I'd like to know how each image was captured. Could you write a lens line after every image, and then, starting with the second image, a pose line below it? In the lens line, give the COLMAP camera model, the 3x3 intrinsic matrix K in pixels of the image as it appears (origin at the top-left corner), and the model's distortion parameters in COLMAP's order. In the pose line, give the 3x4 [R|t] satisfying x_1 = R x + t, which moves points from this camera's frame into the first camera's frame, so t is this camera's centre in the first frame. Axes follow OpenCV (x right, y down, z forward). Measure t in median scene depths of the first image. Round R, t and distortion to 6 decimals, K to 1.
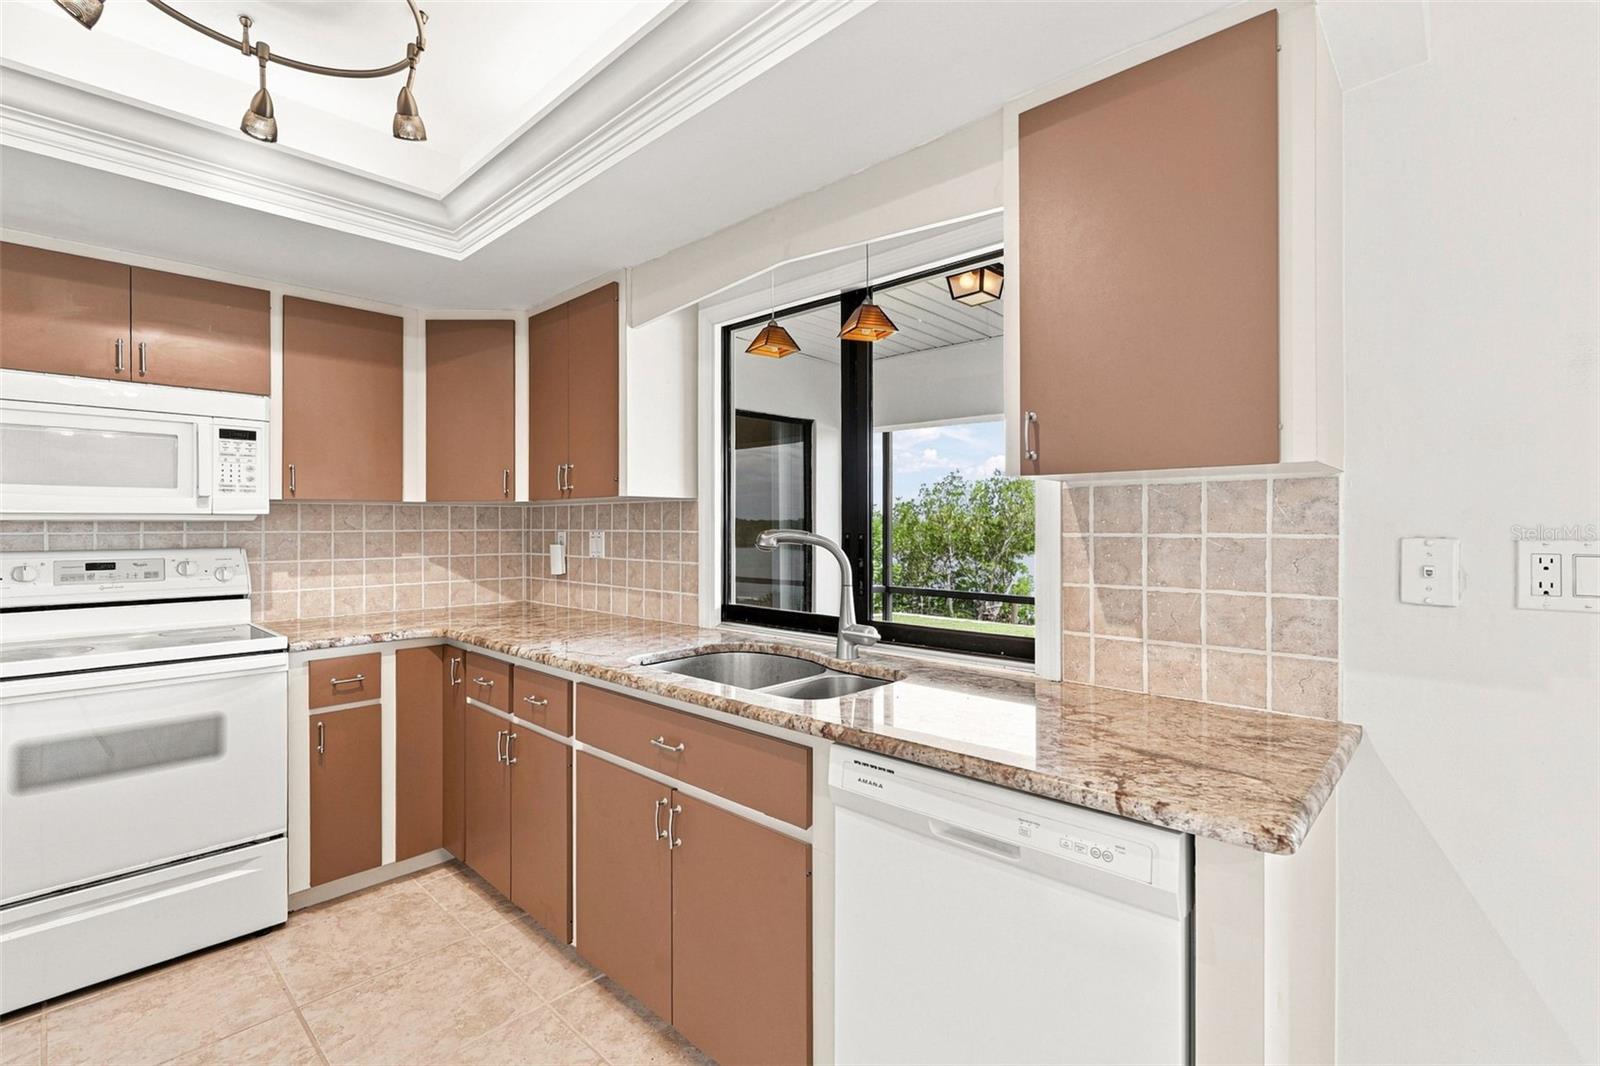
lens RADIAL K [[721.4, 0, 794.0], [0, 721.4, 524.1], [0, 0, 1]] dist [-0.002828, -0.000016]
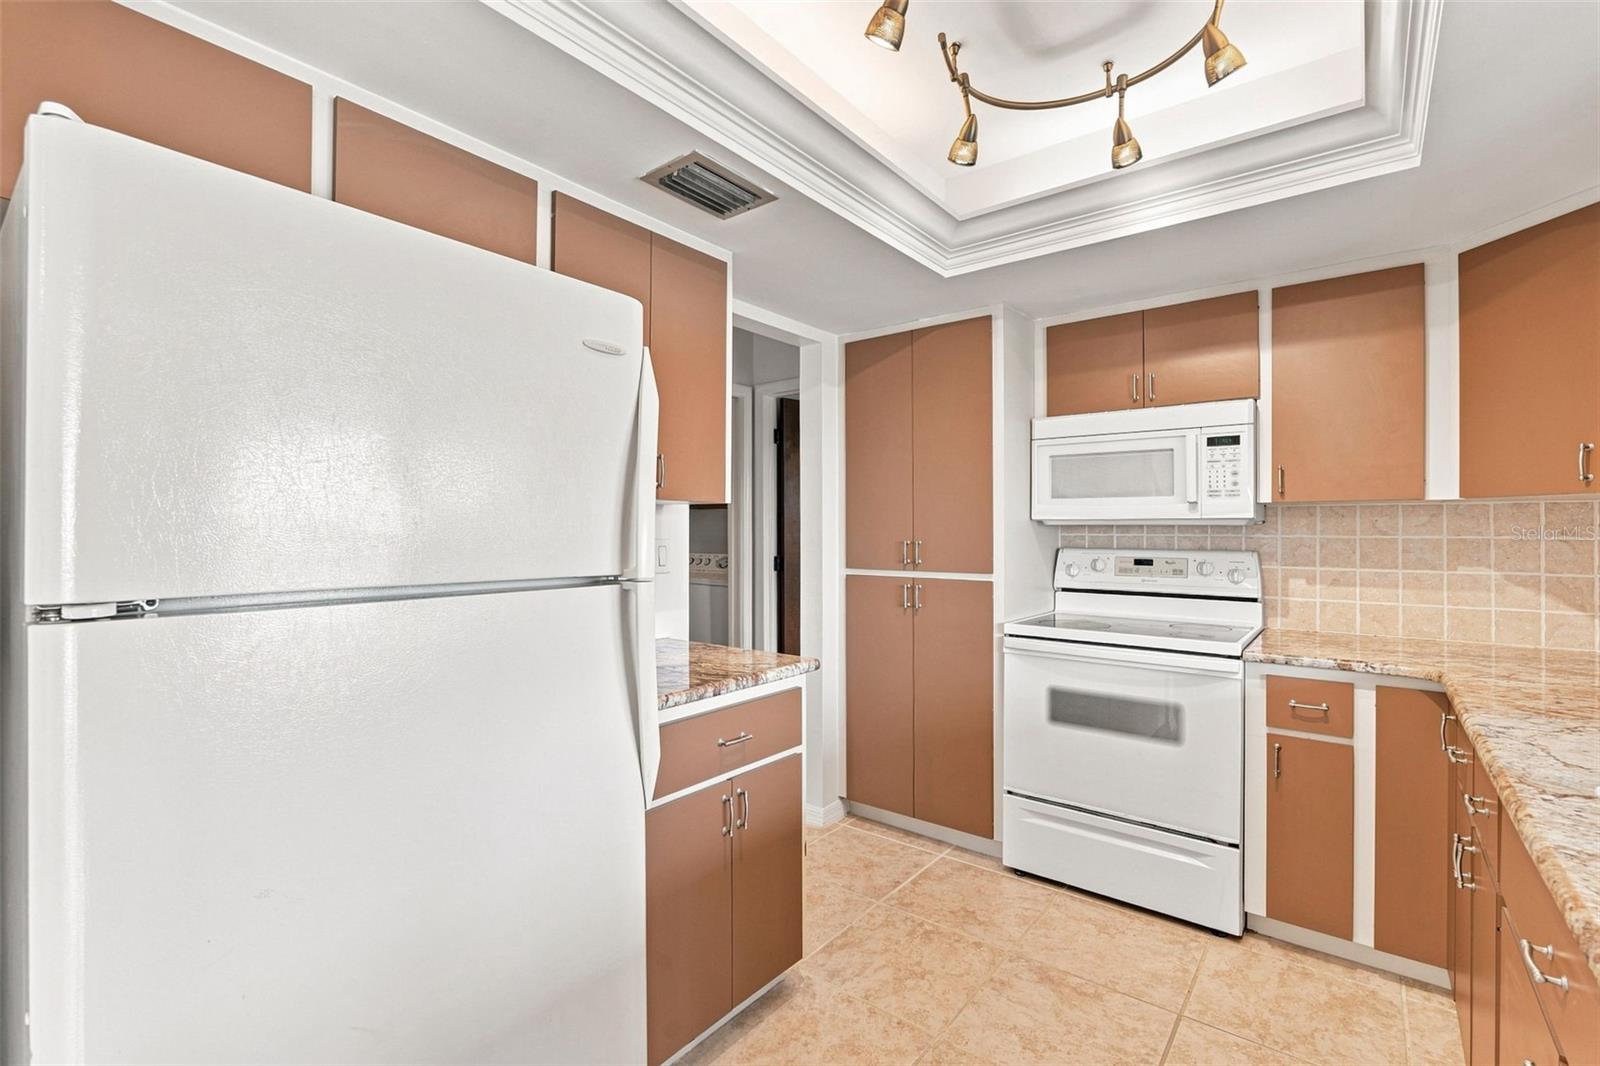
lens RADIAL K [[723.0, 0, 801.0], [0, 723.0, 529.4], [0, 0, 1]] dist [-0.002568, 0.000674]
pose [[0.095940, 0.004576, -0.995377, 0.199730], [-0.000486, 0.999990, 0.004551, -0.002495], [0.995387, 0.000047, 0.095941, 0.305490]]
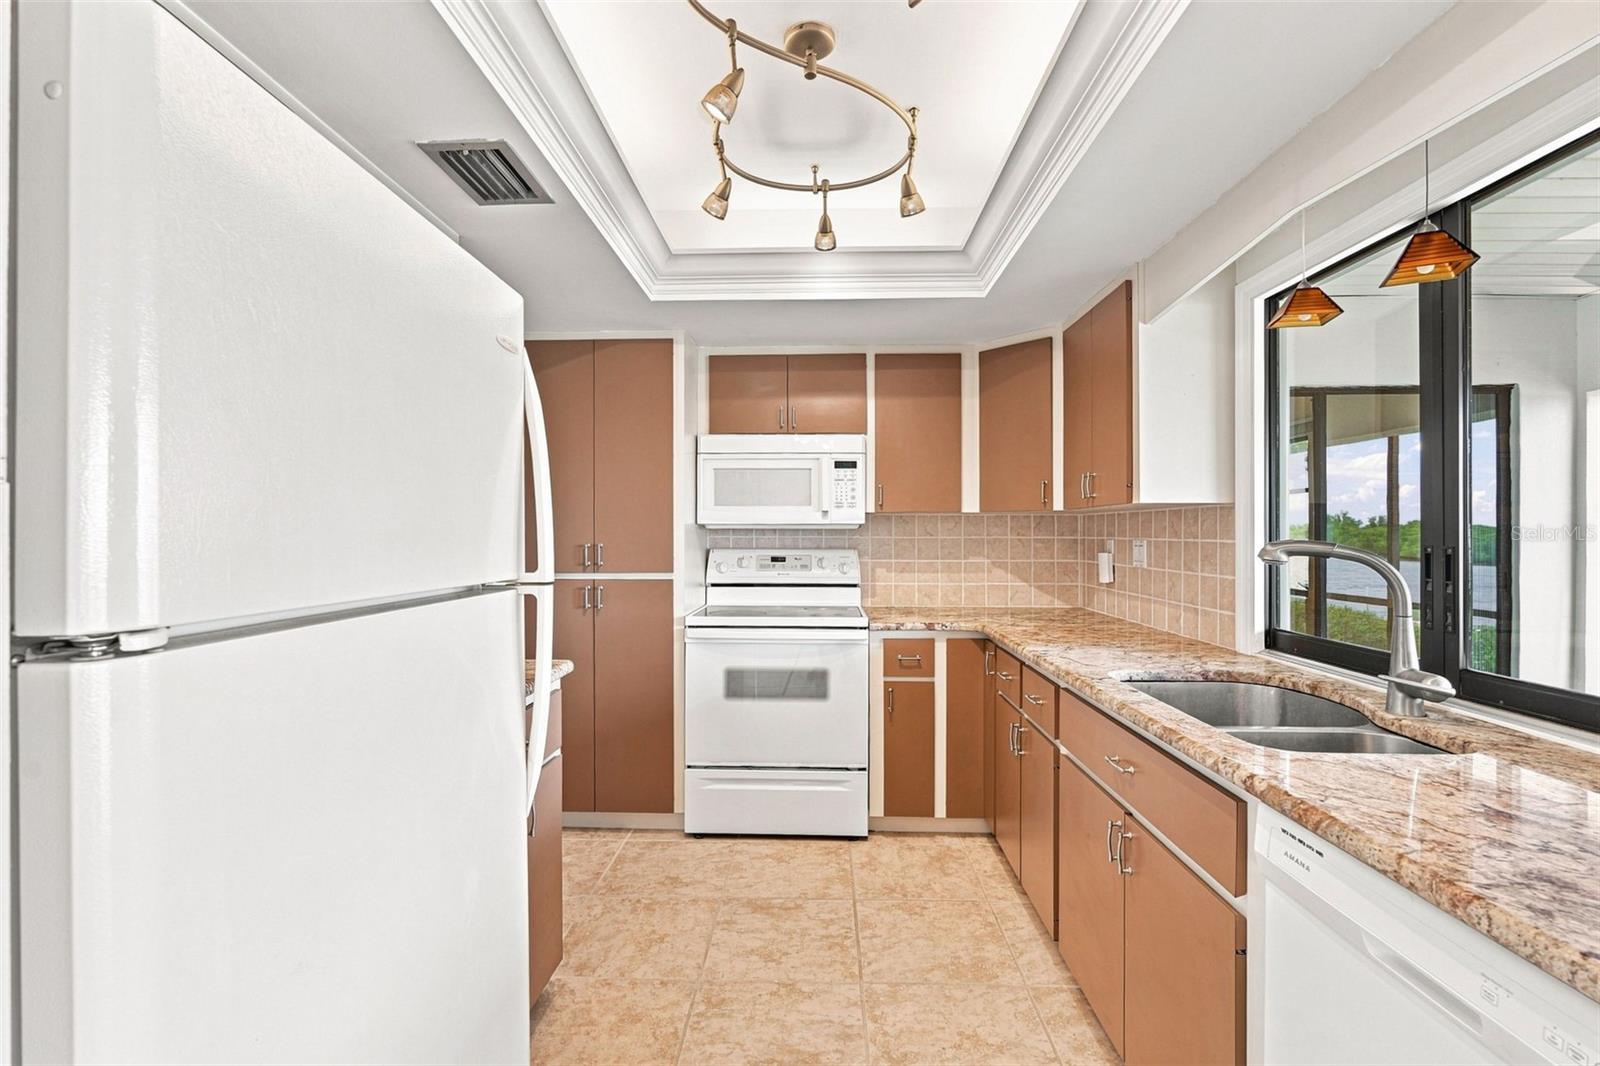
lens RADIAL K [[723.0, 0, 801.0], [0, 723.0, 529.4], [0, 0, 1]] dist [-0.002568, 0.000674]
pose [[0.668063, 0.000767, -0.744105, 0.181348], [-0.002043, 0.999998, -0.000804, -0.002121], [0.744102, 0.002058, 0.668063, 0.034684]]
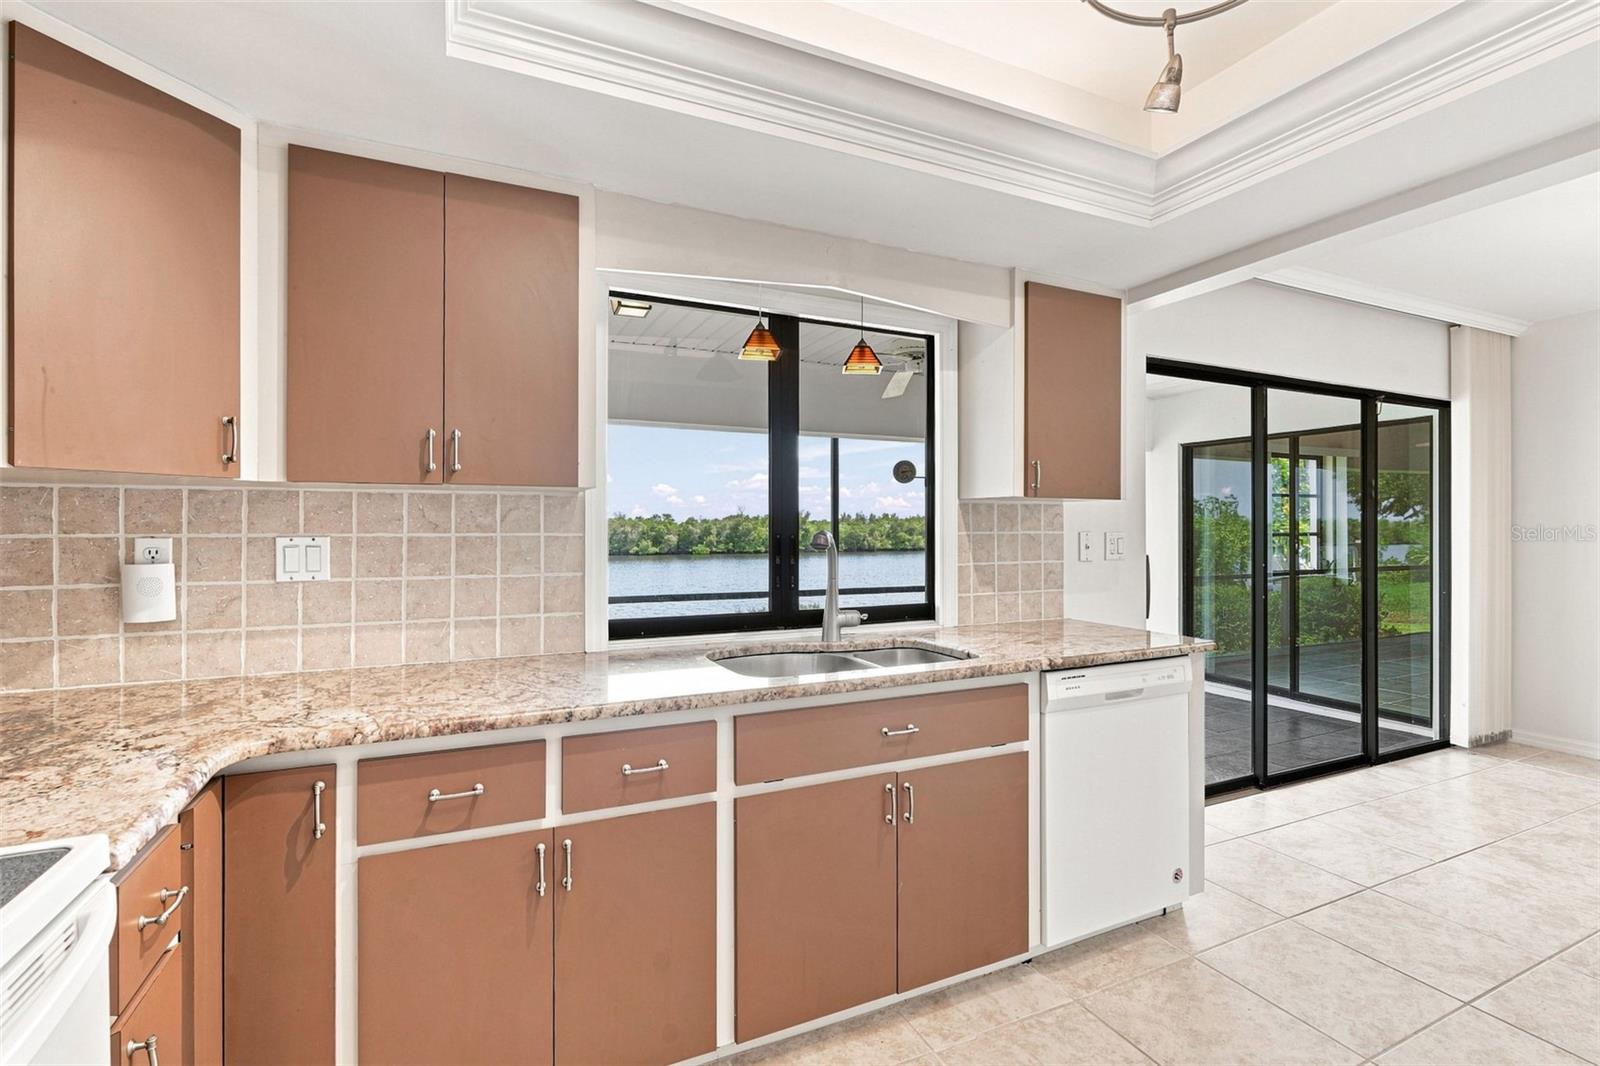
lens RADIAL K [[721.4, 0, 794.0], [0, 721.4, 524.1], [0, 0, 1]] dist [-0.002828, -0.000016]
pose [[0.371064, 0.006413, 0.928585, -0.875812], [-0.001924, 0.999979, -0.006137, 0.003954], [-0.928605, 0.000490, 0.371069, 0.534656]]
